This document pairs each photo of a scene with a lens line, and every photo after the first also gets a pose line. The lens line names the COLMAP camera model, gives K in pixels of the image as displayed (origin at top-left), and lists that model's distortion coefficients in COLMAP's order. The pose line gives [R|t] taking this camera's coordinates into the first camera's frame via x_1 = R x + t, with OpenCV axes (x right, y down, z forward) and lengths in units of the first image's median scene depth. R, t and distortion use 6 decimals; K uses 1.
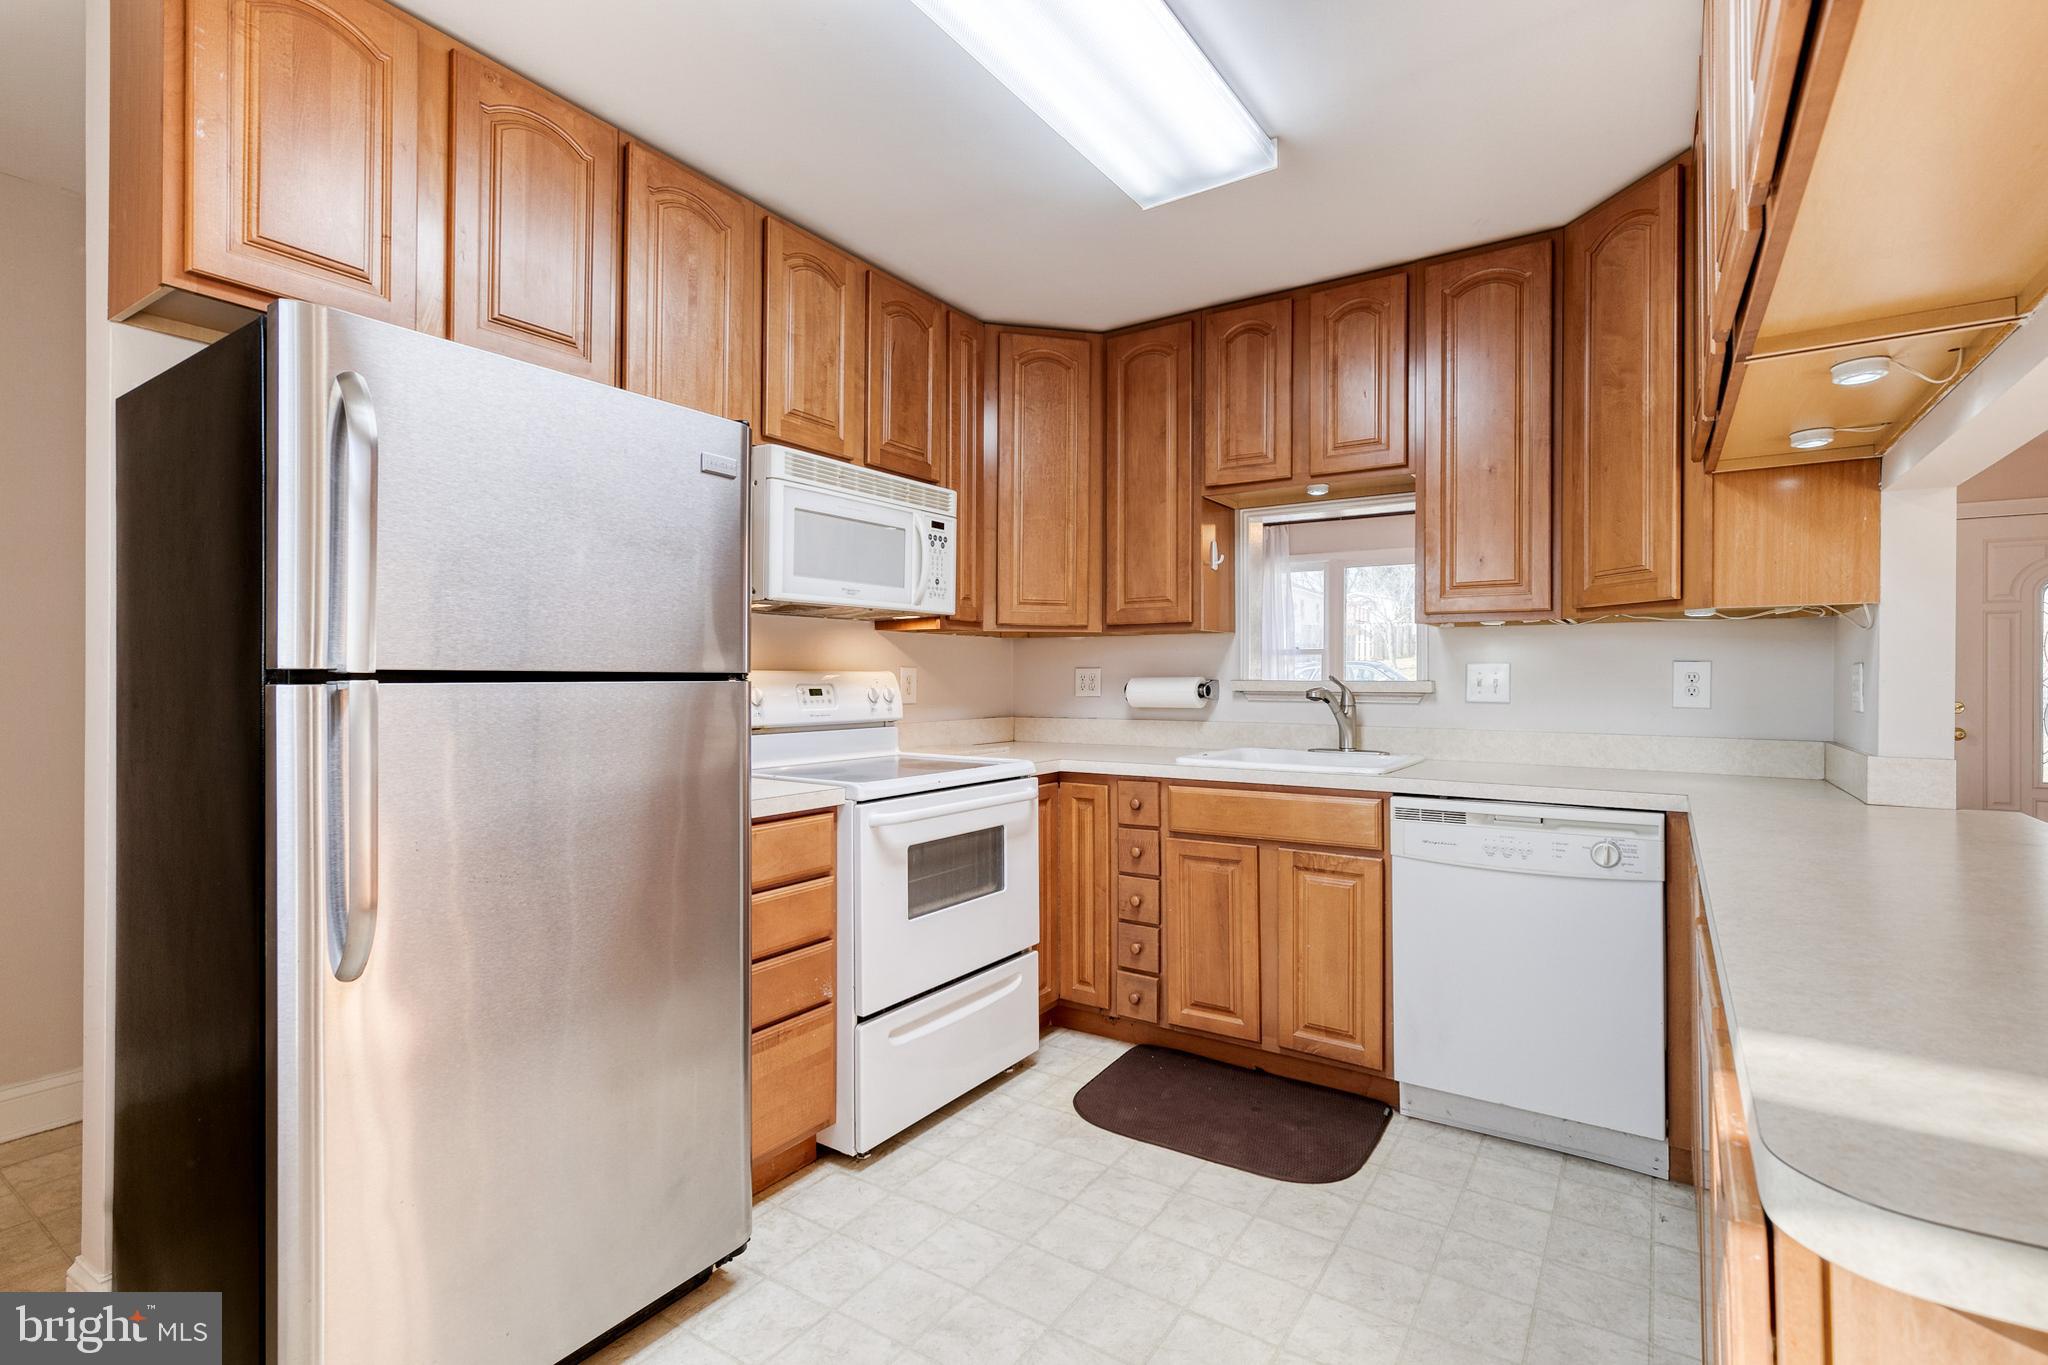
lens RADIAL K [[923.9, 0, 1017.4], [0, 923.9, 675.0], [0, 0, 1]] dist [0.001322, -0.000685]
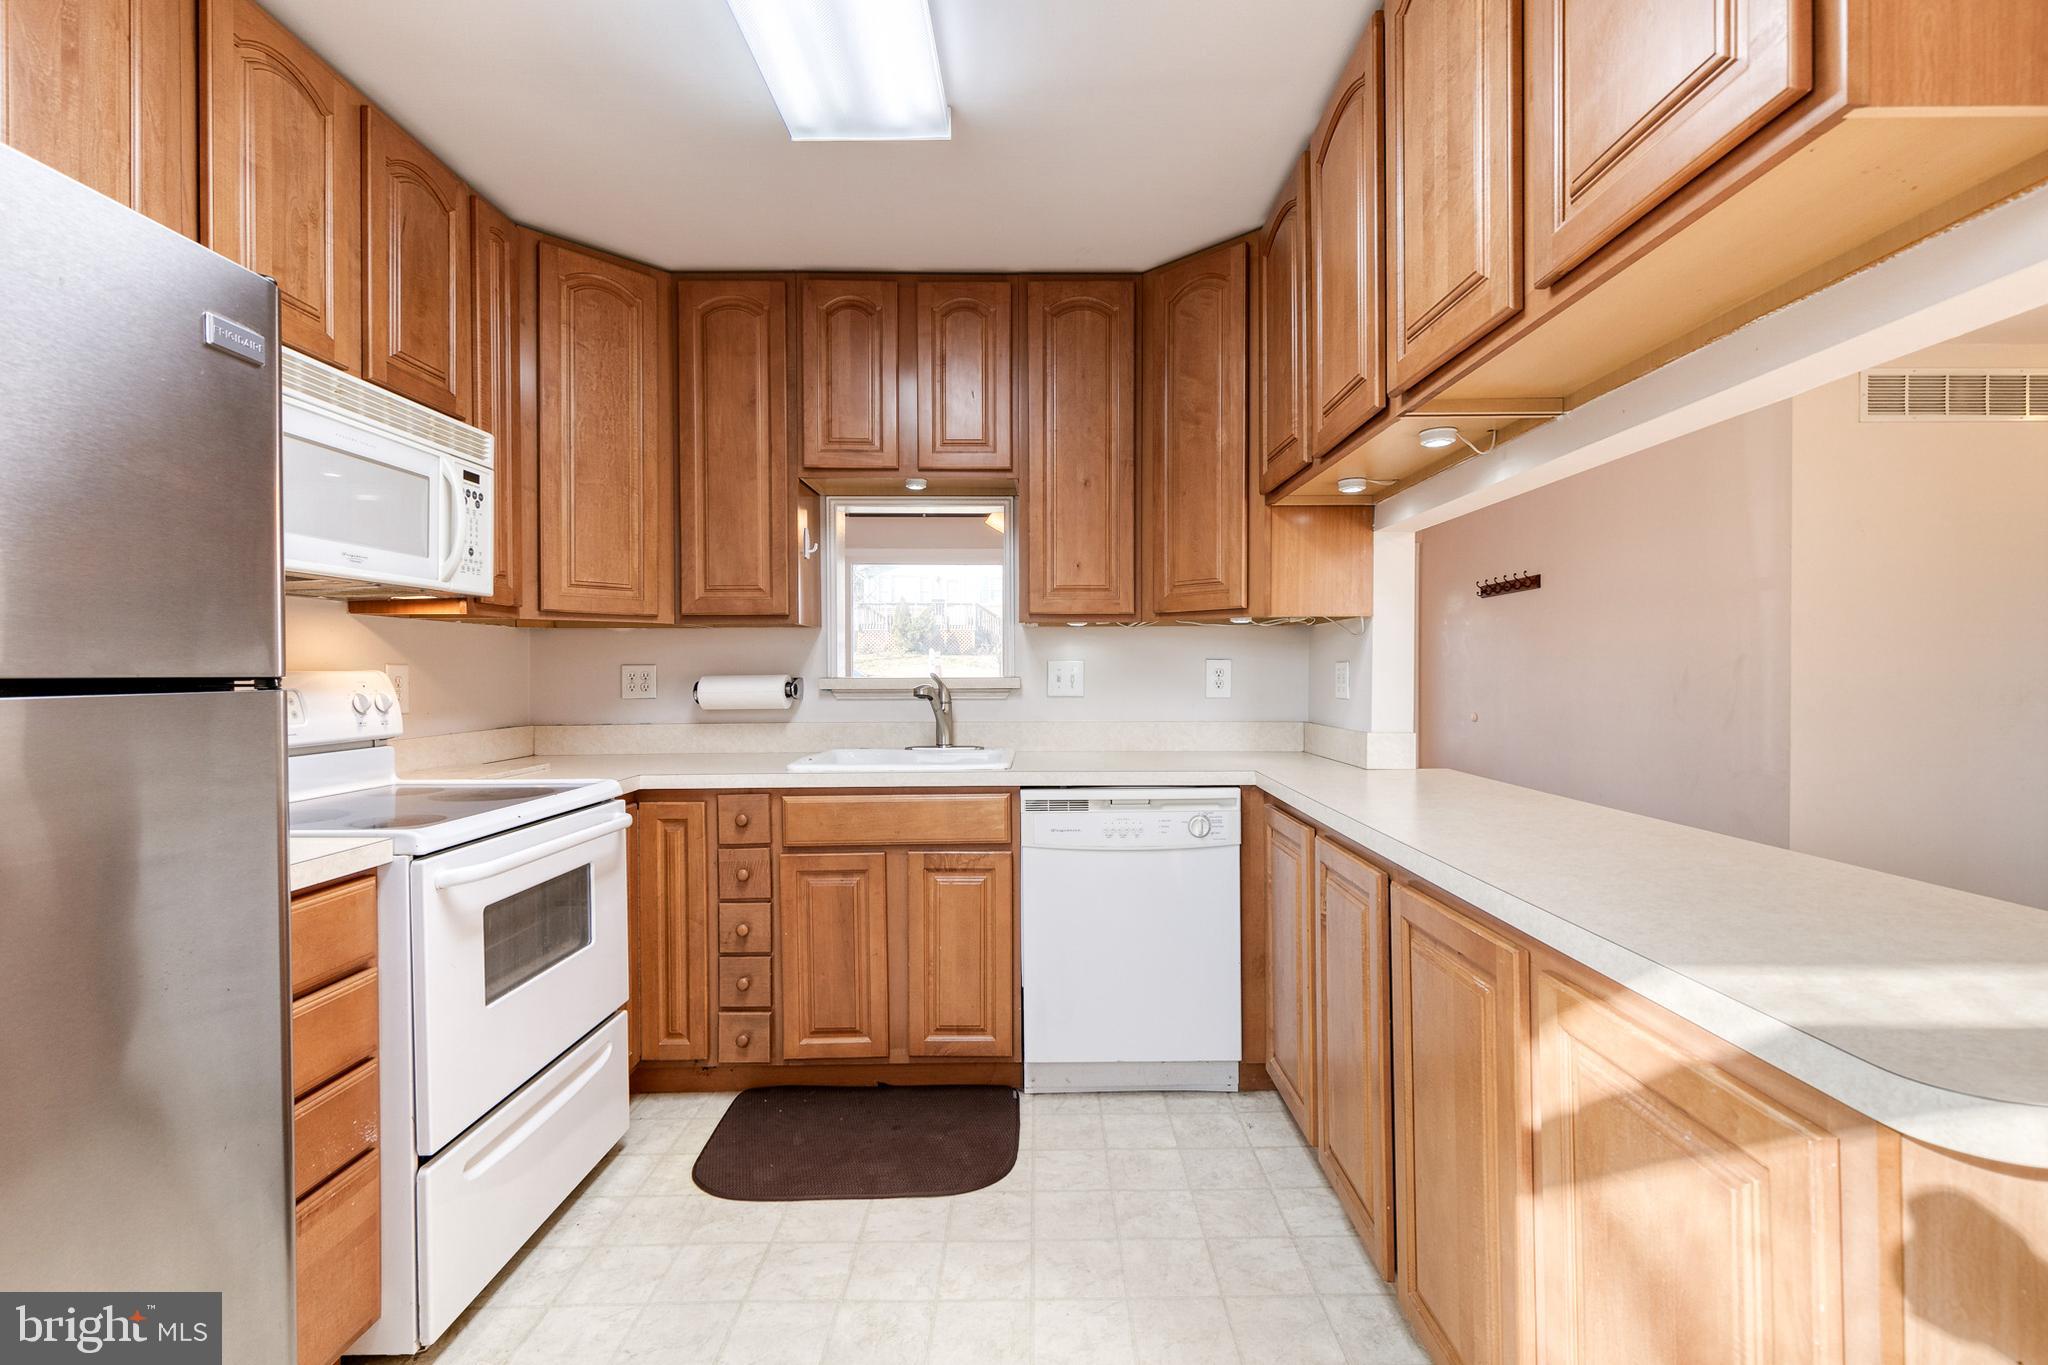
lens RADIAL K [[932.7, 0, 1024.0], [0, 932.7, 682.5], [0, 0, 1]] dist [0.003506, -0.000693]
pose [[0.827454, -0.012419, 0.561395, -0.154387], [0.004265, 0.999866, 0.015833, -0.004631], [-0.561517, -0.010707, 0.827396, 0.121063]]
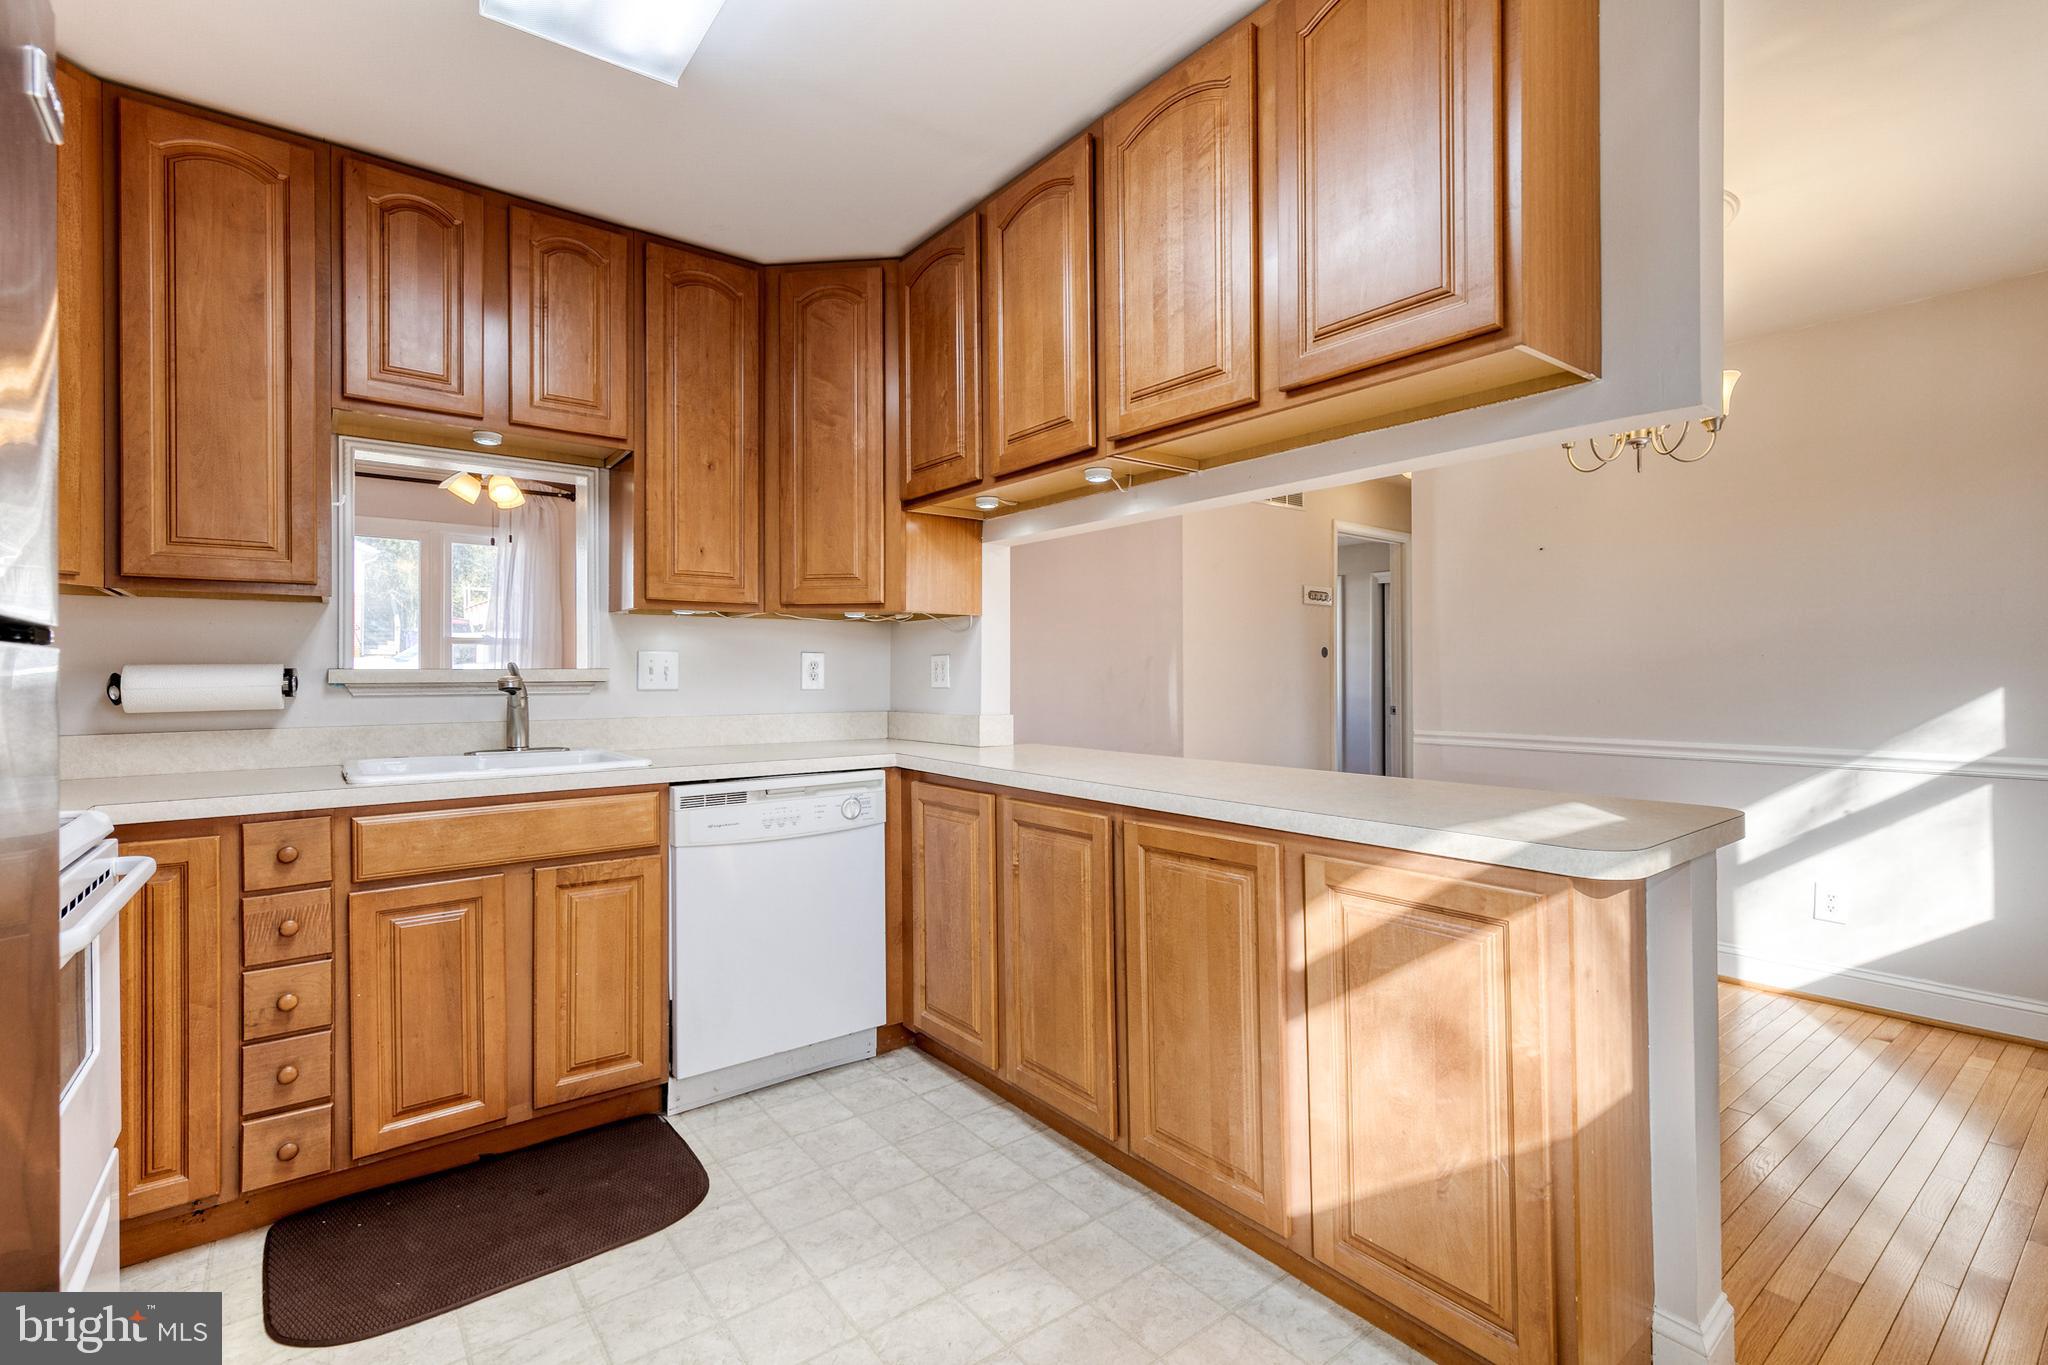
lens RADIAL K [[947.2, 0, 1021.2], [0, 947.2, 672.6], [0, 0, 1]] dist [0.001838, -0.000552]
pose [[0.307555, -0.000967, 0.951530, -0.371272], [0.001450, 0.999999, 0.000548, 0.010986], [-0.951529, 0.001211, 0.307556, 0.310006]]
